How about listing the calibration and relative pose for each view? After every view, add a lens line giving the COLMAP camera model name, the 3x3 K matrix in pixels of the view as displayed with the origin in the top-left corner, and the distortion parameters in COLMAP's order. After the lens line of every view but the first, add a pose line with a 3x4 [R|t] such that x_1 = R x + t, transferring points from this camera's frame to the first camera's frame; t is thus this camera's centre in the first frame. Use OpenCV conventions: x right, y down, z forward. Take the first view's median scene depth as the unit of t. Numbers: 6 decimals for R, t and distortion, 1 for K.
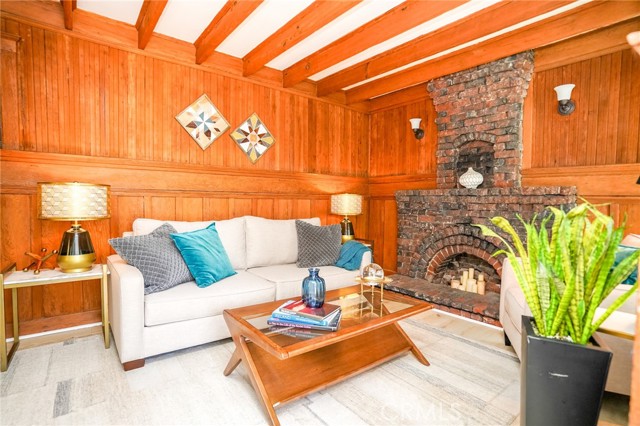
lens RADIAL K [[313.0, 0, 317.7], [0, 313.0, 213.4], [0, 0, 1]] dist [-0.080192, 0.034617]
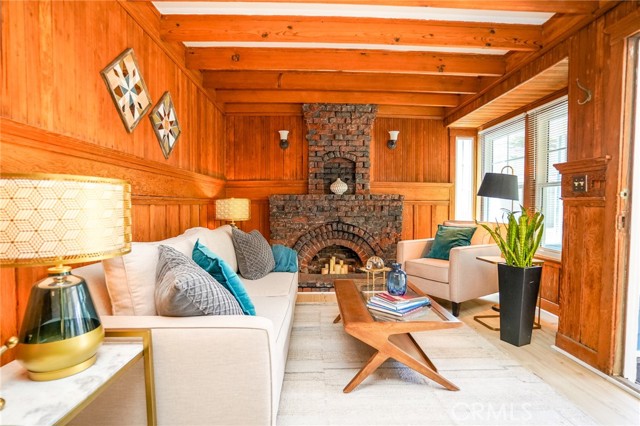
lens RADIAL K [[313.0, 0, 317.7], [0, 313.0, 213.4], [0, 0, 1]] dist [-0.080192, 0.034617]
pose [[0.609521, -0.034951, 0.791999, -0.610205], [0.038499, 0.999154, 0.014464, -0.024513], [-0.791835, 0.021675, 0.610351, 0.271145]]
